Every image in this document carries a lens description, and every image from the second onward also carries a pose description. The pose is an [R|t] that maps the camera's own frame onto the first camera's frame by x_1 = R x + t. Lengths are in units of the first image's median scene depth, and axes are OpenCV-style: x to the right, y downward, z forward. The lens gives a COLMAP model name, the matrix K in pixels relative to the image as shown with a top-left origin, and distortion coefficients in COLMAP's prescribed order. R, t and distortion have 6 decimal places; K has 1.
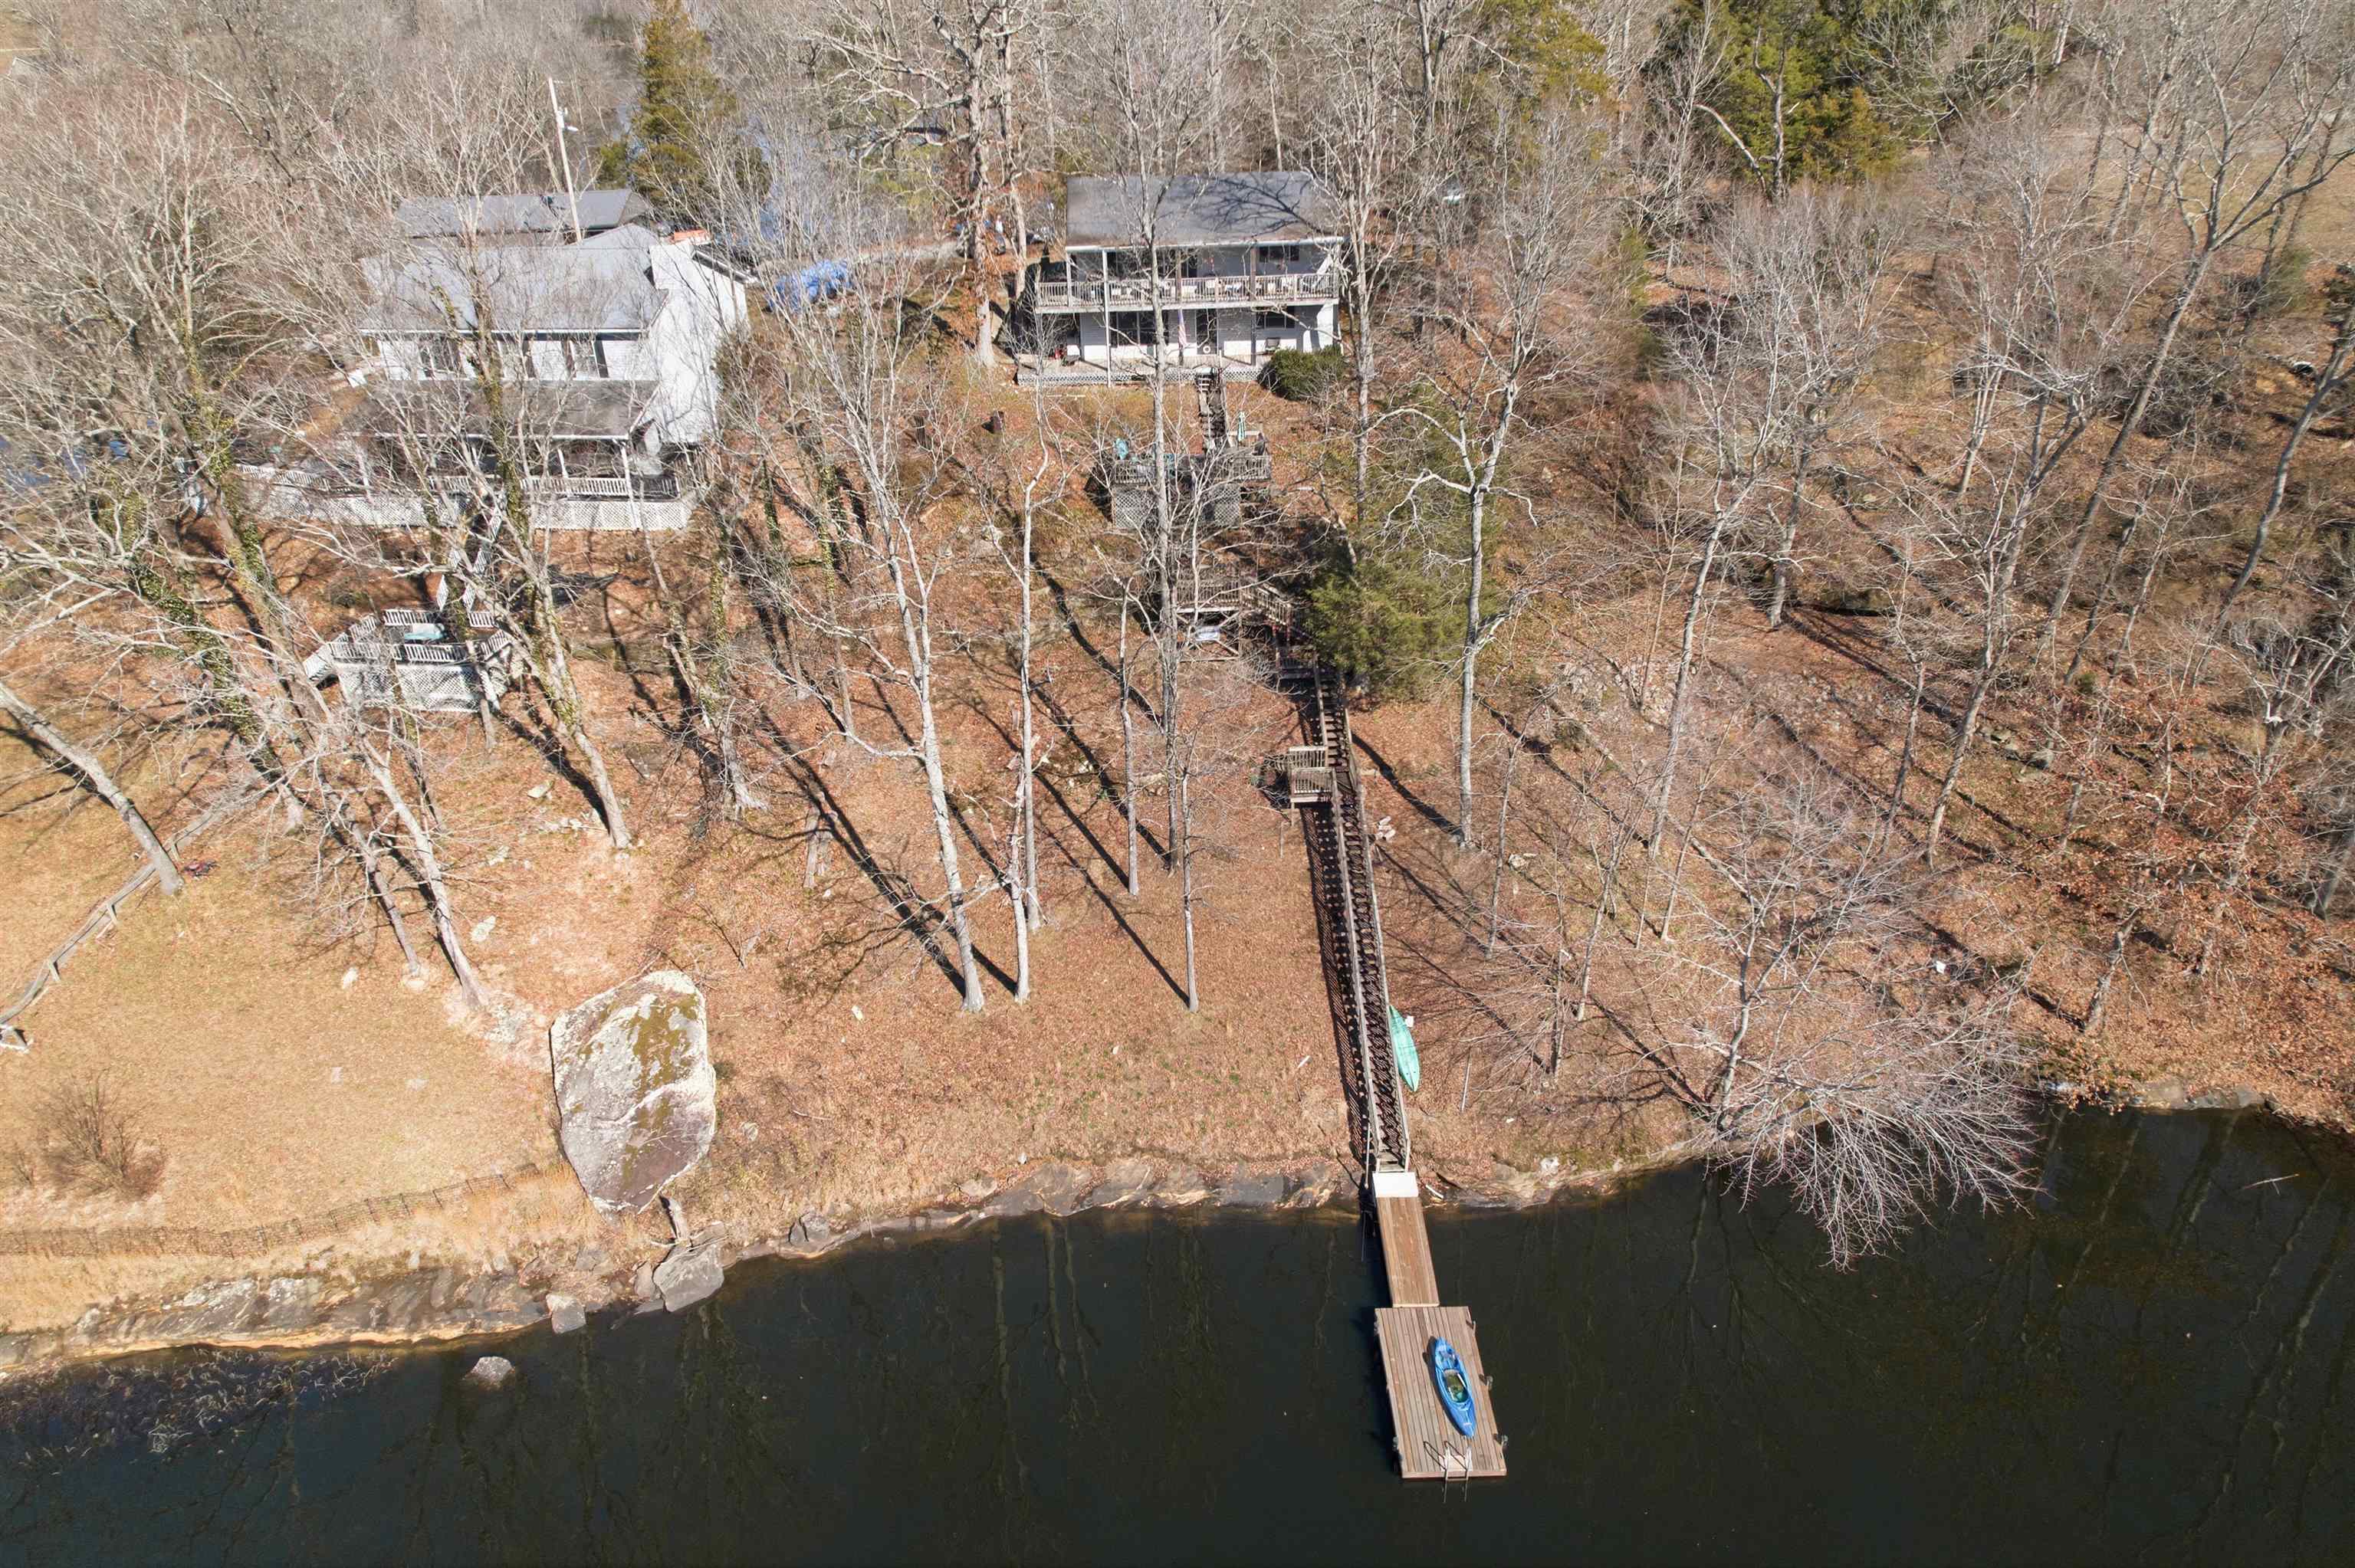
lens RADIAL K [[1618.8, 0, 1177.5], [0, 1618.8, 784.0], [0, 0, 1]] dist [-0.118490, 0.127521]
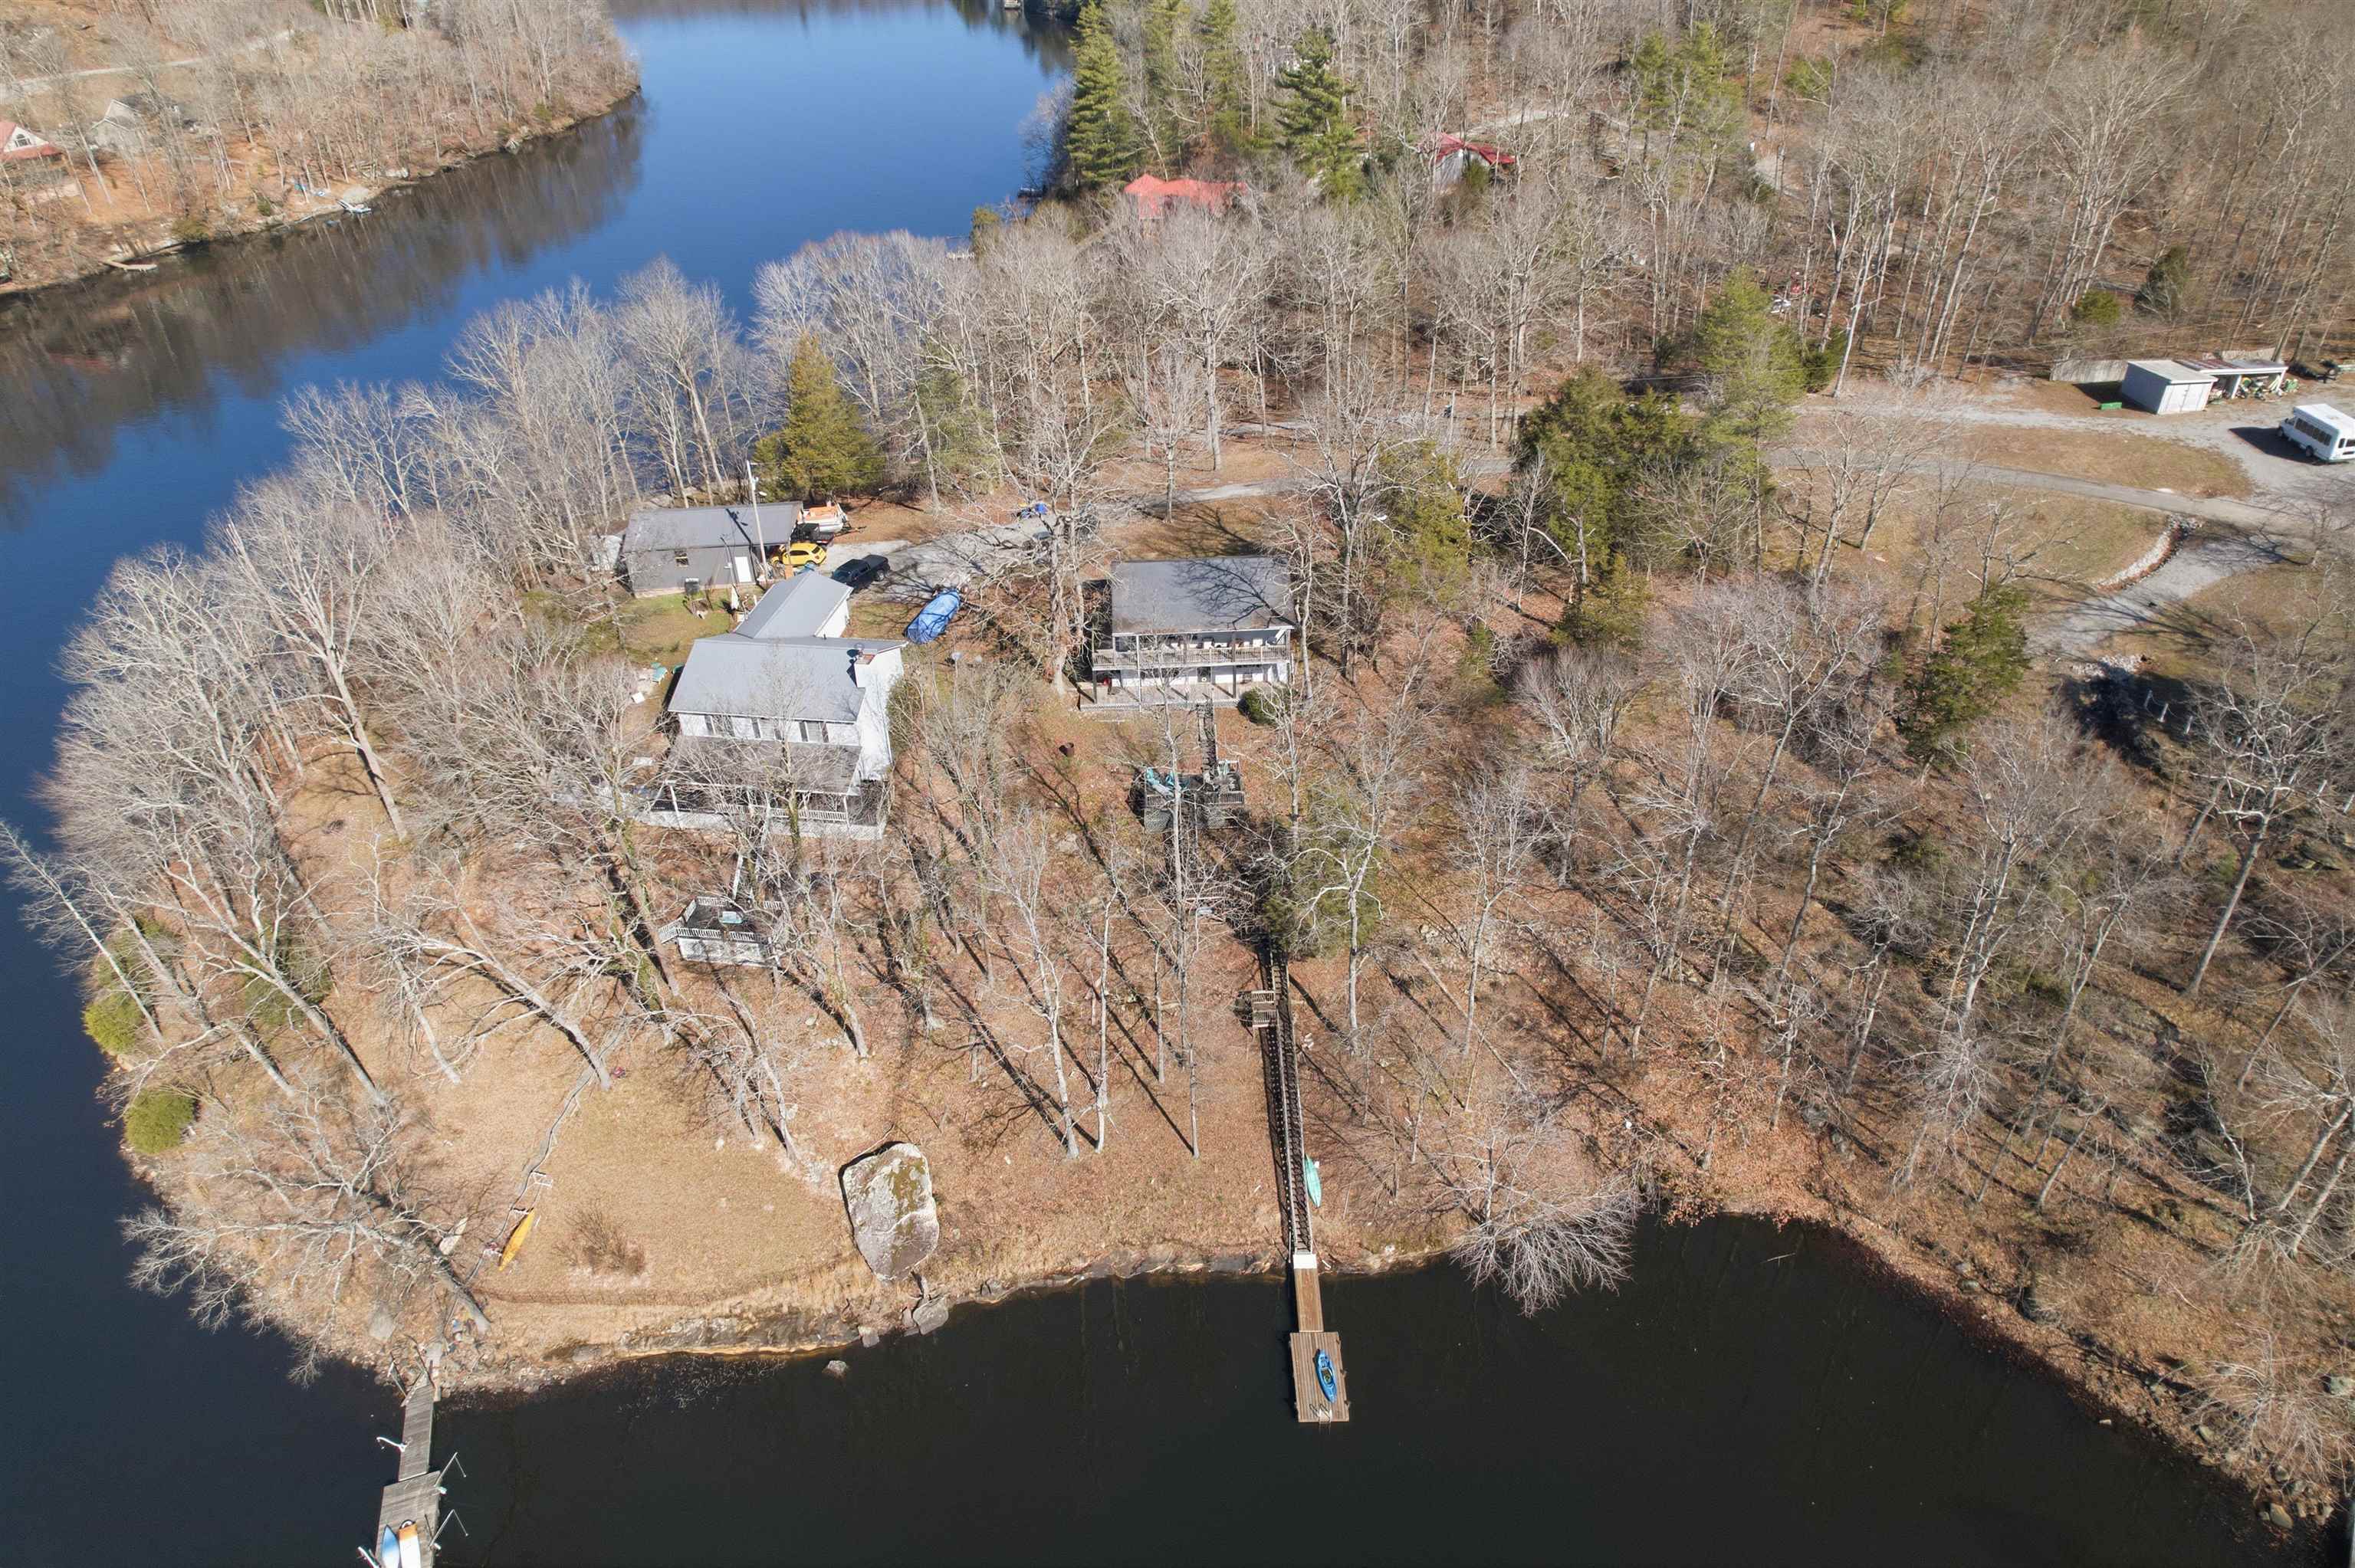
lens RADIAL K [[1618.8, 0, 1177.5], [0, 1618.8, 784.0], [0, 0, 1]] dist [-0.118490, 0.127521]
pose [[0.999999, -0.000970, 0.001172, -0.012997], [0.000882, 0.997375, 0.072405, -0.426369], [-0.001239, -0.072404, 0.997375, -0.792230]]
